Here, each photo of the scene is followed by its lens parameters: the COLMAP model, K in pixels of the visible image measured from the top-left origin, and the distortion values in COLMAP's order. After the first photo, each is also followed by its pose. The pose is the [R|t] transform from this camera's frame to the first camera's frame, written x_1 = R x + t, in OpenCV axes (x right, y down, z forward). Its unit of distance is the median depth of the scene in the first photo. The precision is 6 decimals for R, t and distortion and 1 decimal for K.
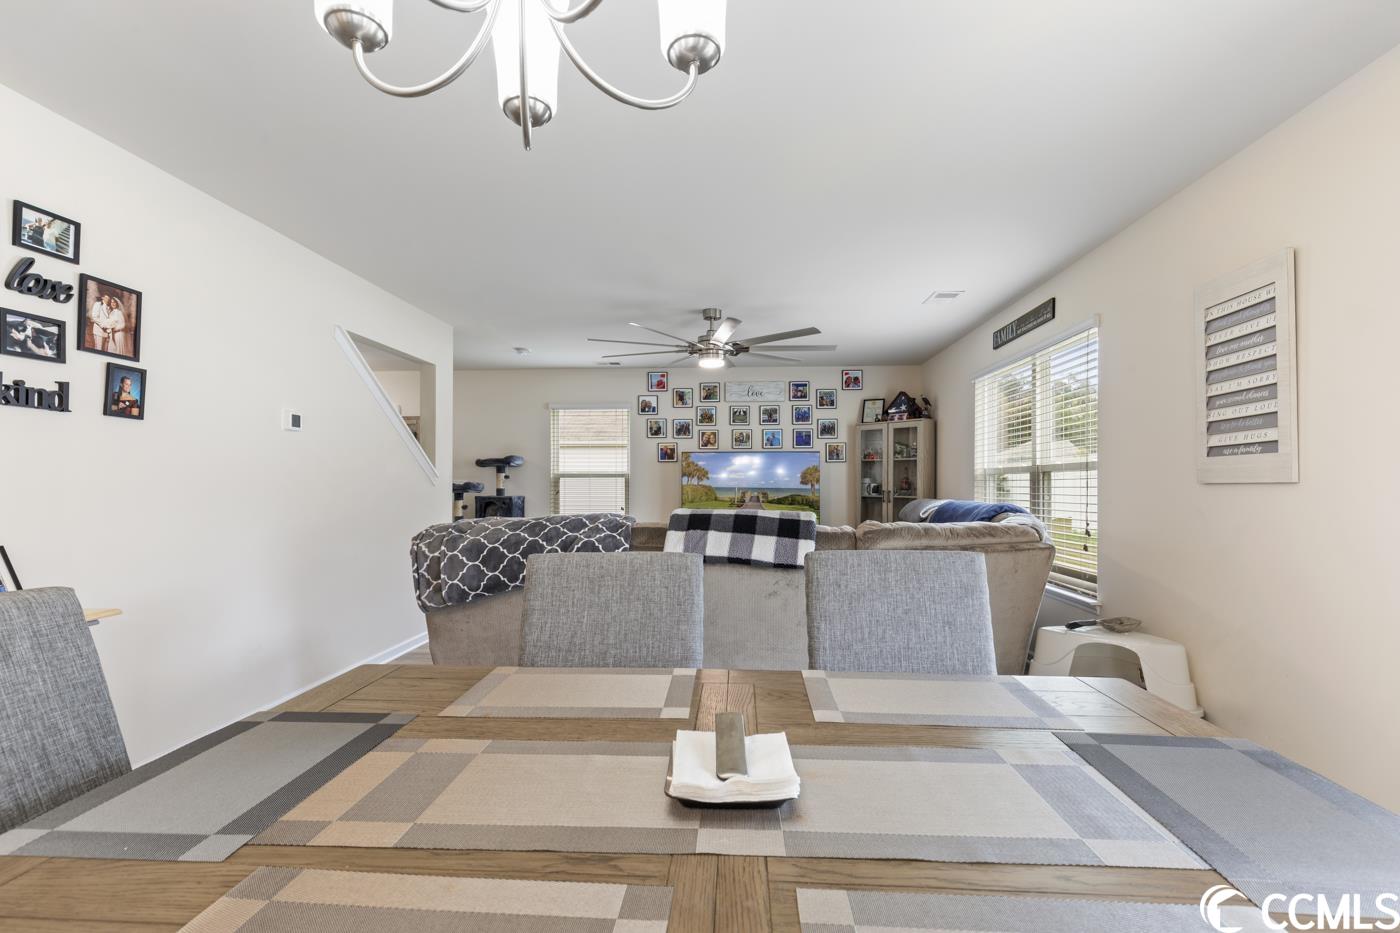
lens RADIAL K [[643.0, 0, 708.4], [0, 643.0, 474.0], [0, 0, 1]] dist [0.004197, 0.000429]
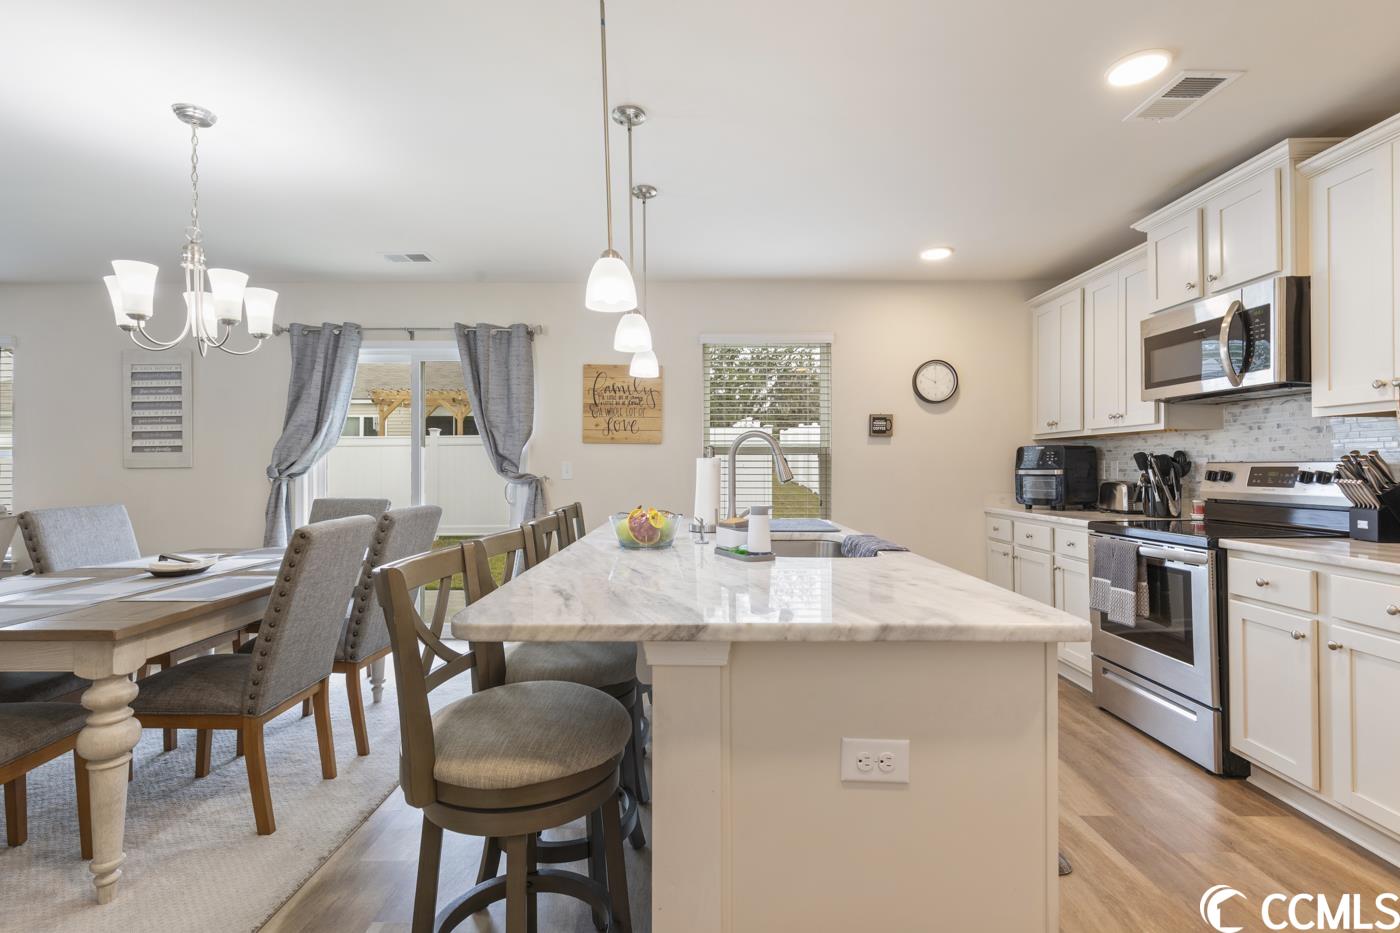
lens RADIAL K [[643.0, 0, 698.2], [0, 643.0, 466.5], [0, 0, 1]] dist [0.004197, 0.000429]
pose [[-0.067594, 0.000781, 0.997713, -1.328948], [-0.012127, 0.999925, -0.001604, -0.006255], [-0.997639, -0.012208, -0.067579, -0.482740]]
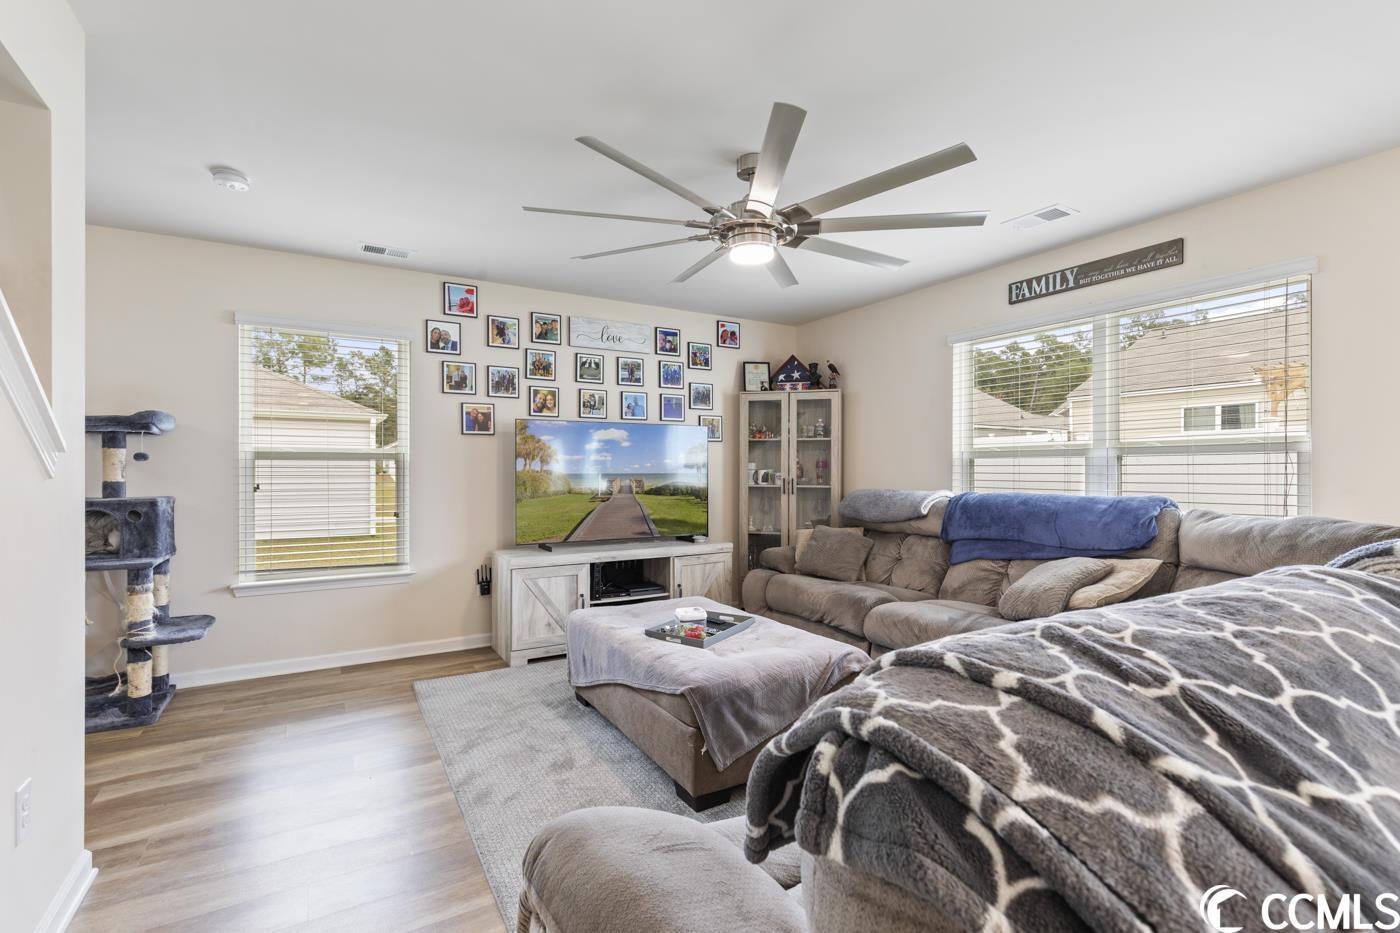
lens RADIAL K [[643.0, 0, 693.2], [0, 643.0, 465.2], [0, 0, 1]] dist [0.004197, 0.000429]
pose [[0.828025, 0.003098, 0.560682, -0.237871], [-0.007063, 0.999963, 0.004905, 0.005450], [-0.560647, -0.008022, 0.828016, 0.386142]]
